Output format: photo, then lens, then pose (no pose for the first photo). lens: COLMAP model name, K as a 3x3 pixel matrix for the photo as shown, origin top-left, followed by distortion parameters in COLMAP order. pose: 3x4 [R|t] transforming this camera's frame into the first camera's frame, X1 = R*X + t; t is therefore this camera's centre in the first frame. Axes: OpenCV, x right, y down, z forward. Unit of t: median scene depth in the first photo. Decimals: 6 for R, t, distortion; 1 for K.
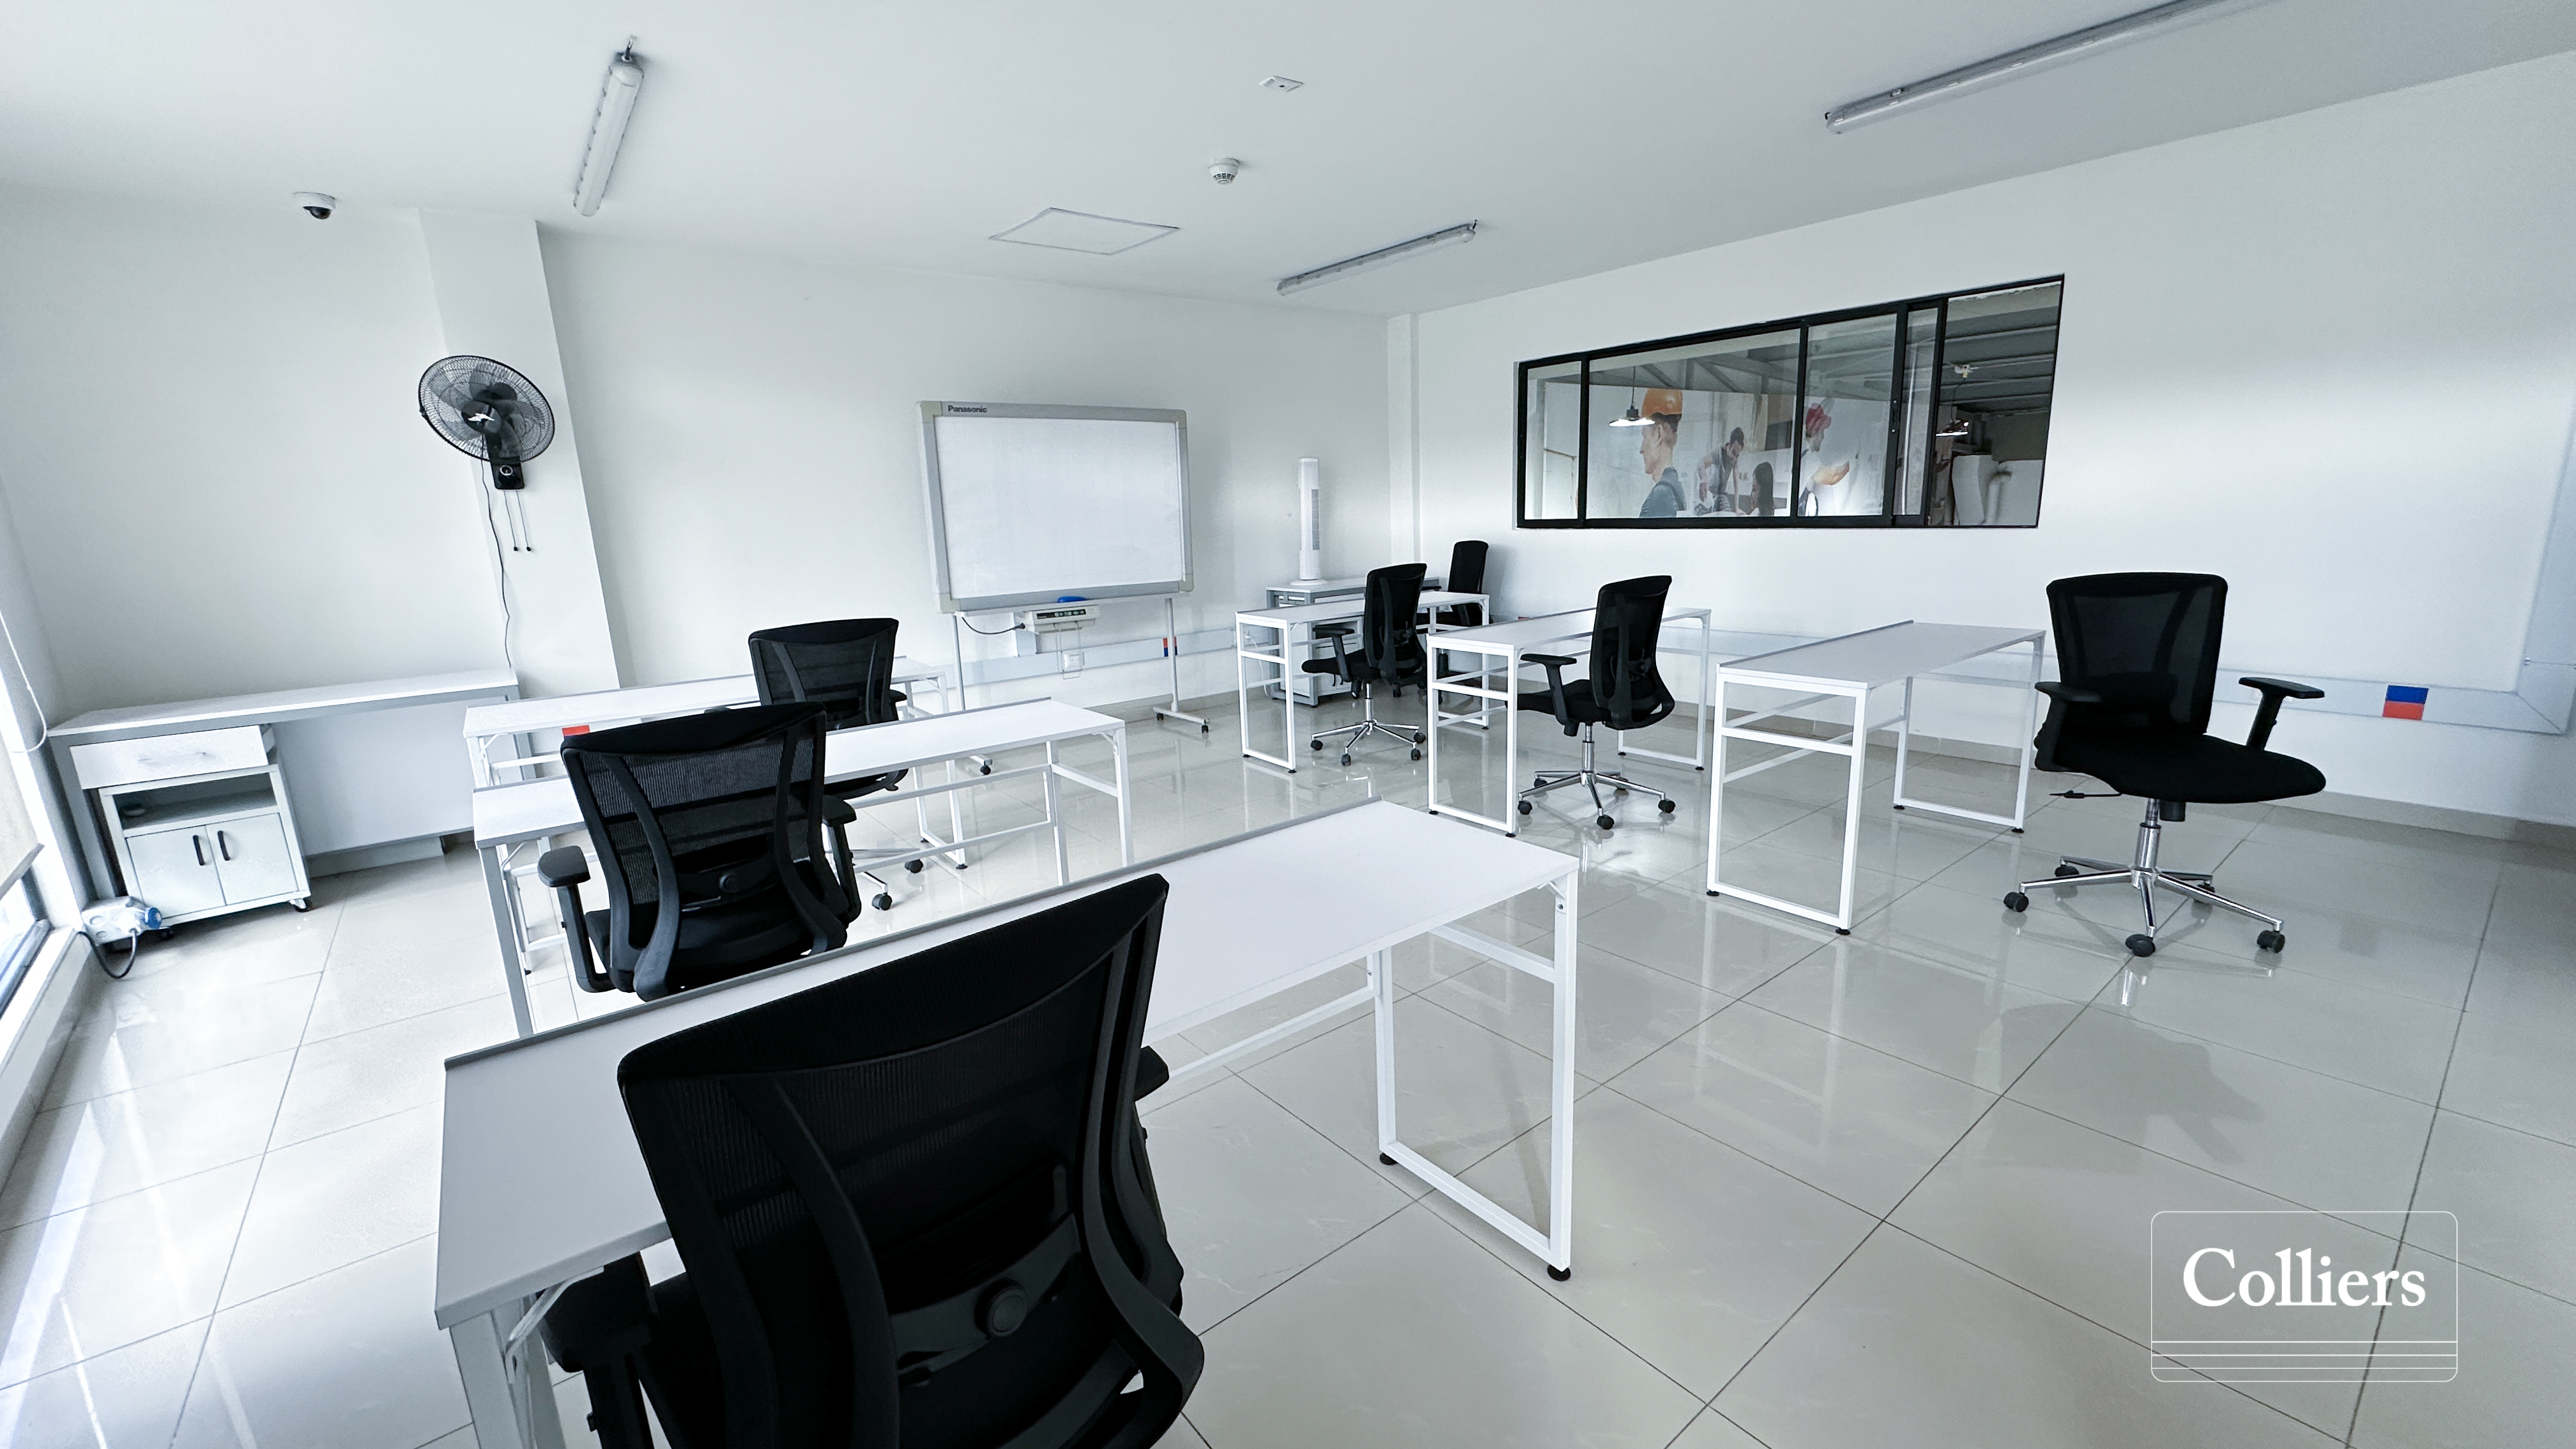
lens RADIAL K [[1020.6, 0, 1289.6], [0, 1020.6, 722.4], [0, 0, 1]] dist [-0.003255, 0.000287]
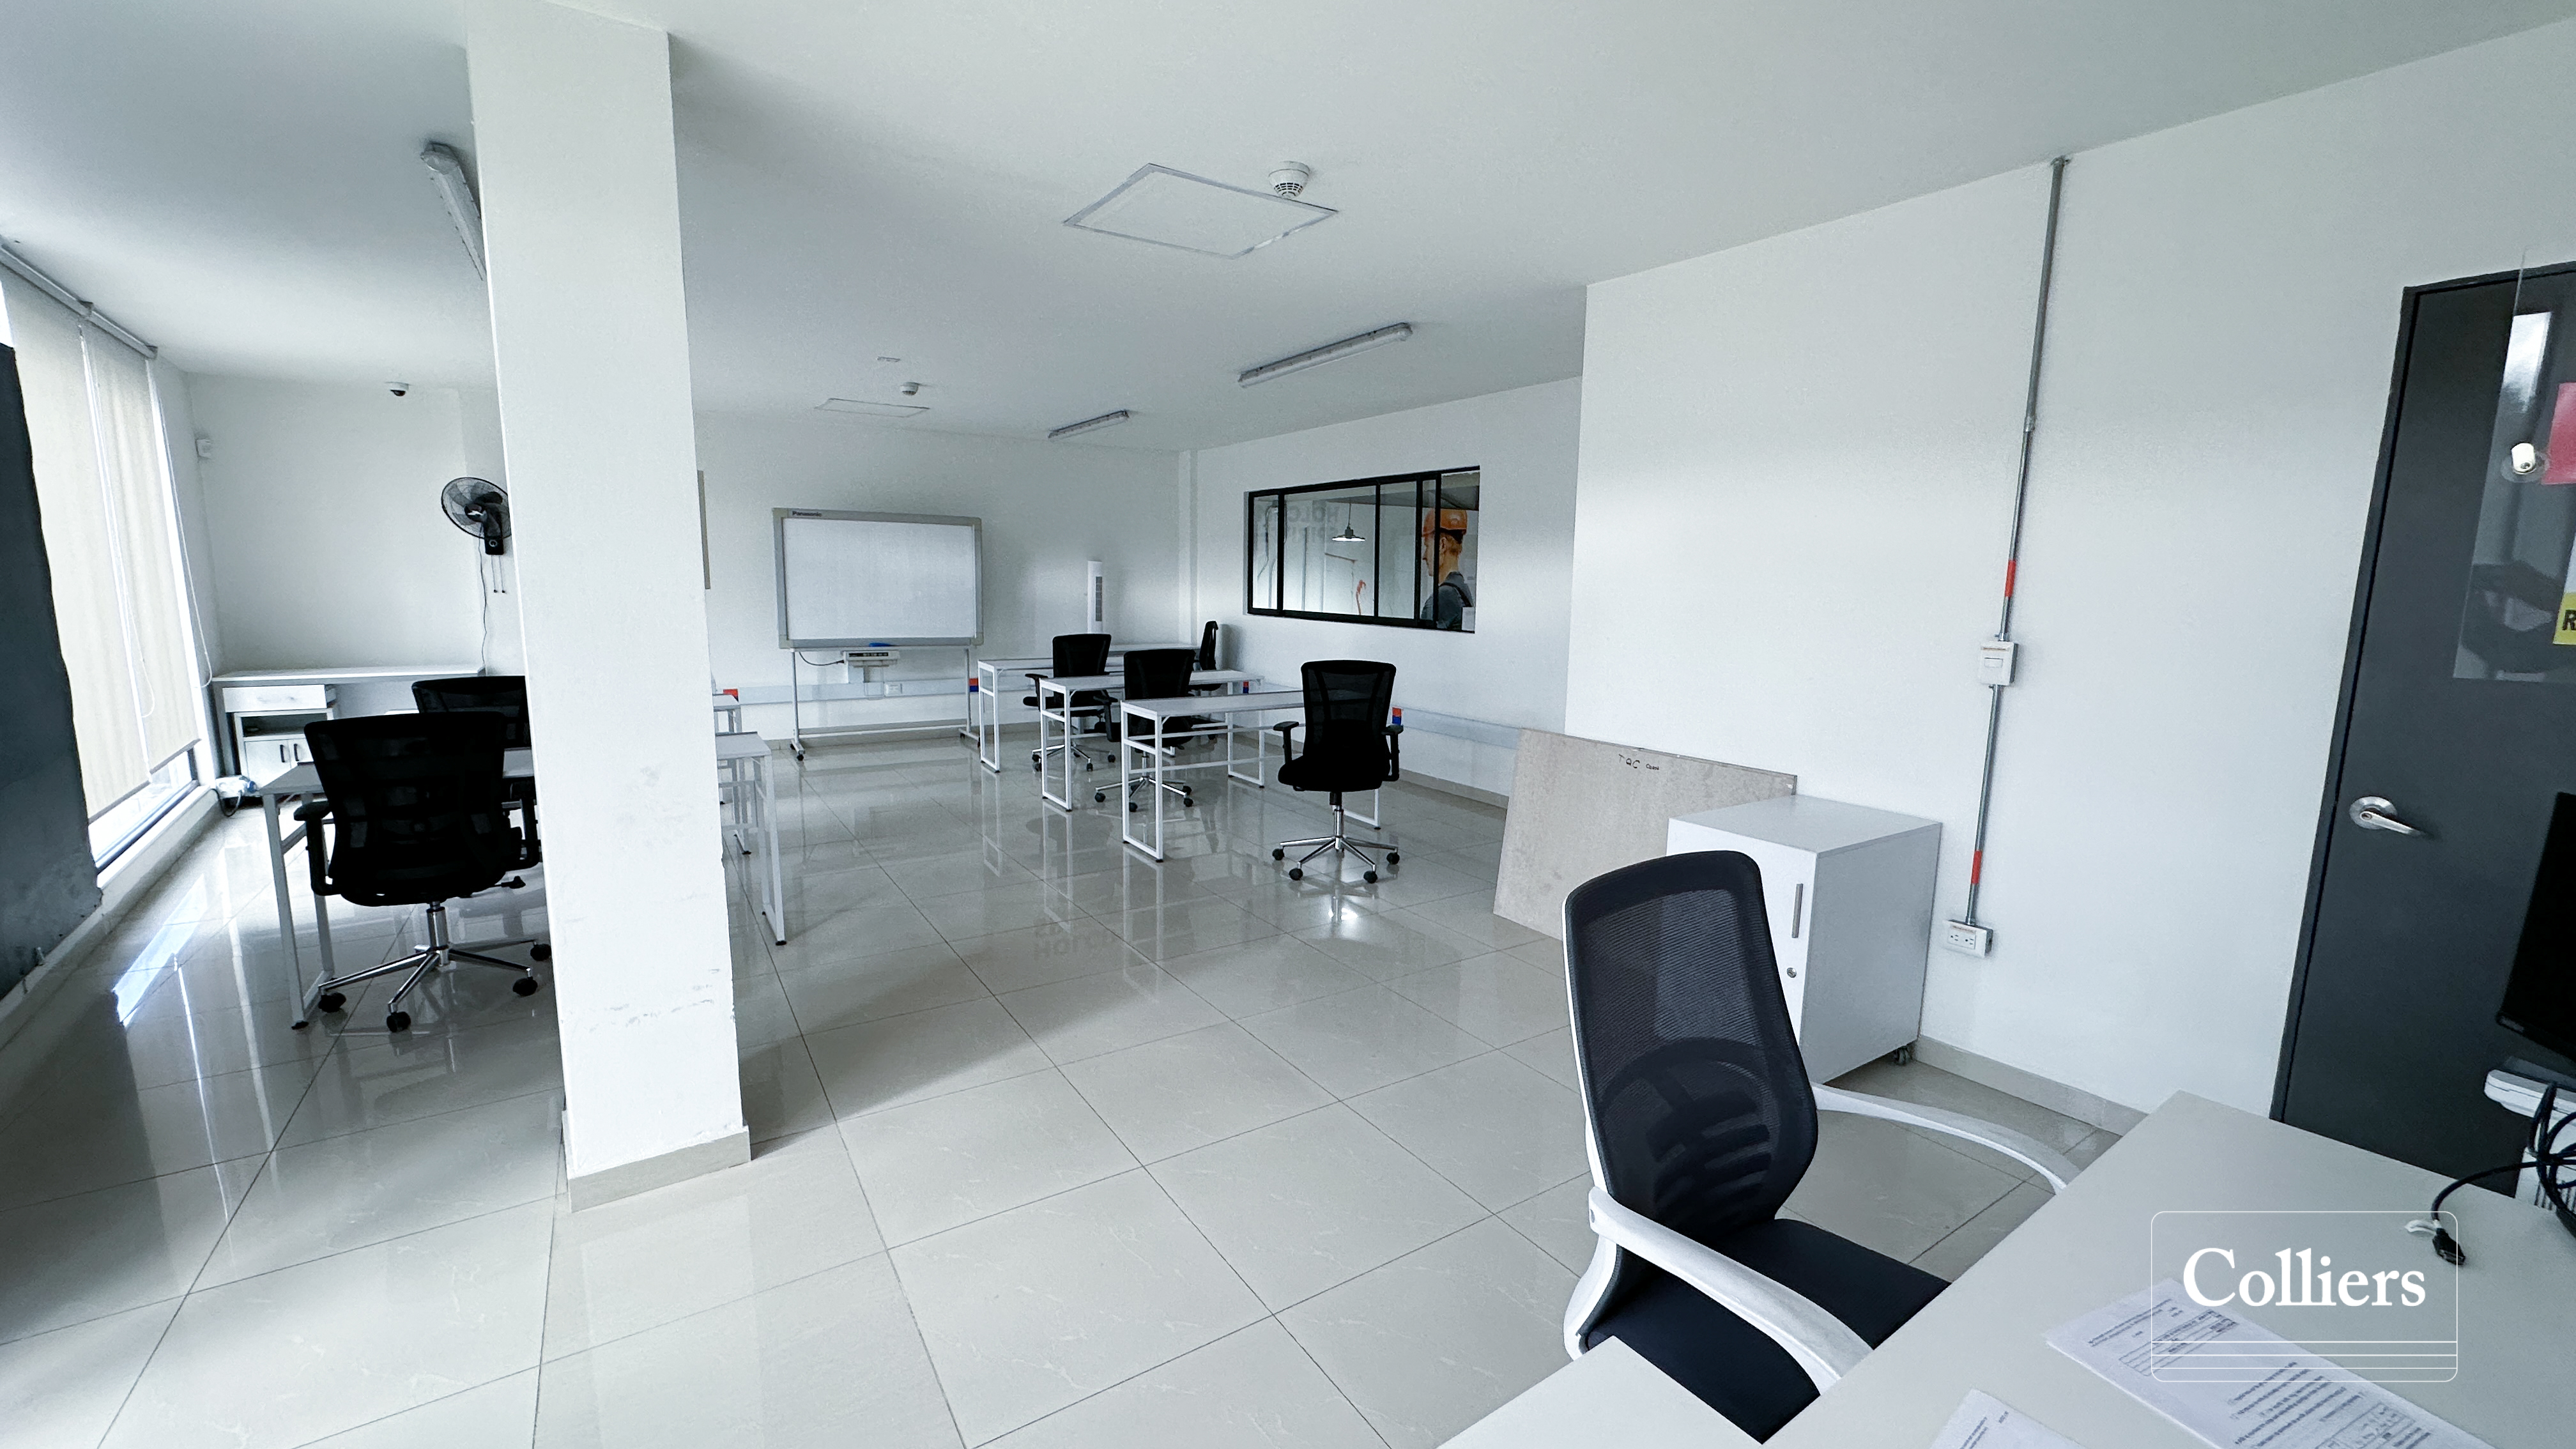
lens RADIAL K [[1020.6, 0, 1289.6], [0, 1020.6, 722.4], [0, 0, 1]] dist [-0.003255, 0.000287]
pose [[0.994361, 0.065137, -0.083685, 0.542016], [-0.070735, 0.995325, -0.065764, 0.045569], [0.079010, 0.071313, 0.994320, -0.414460]]
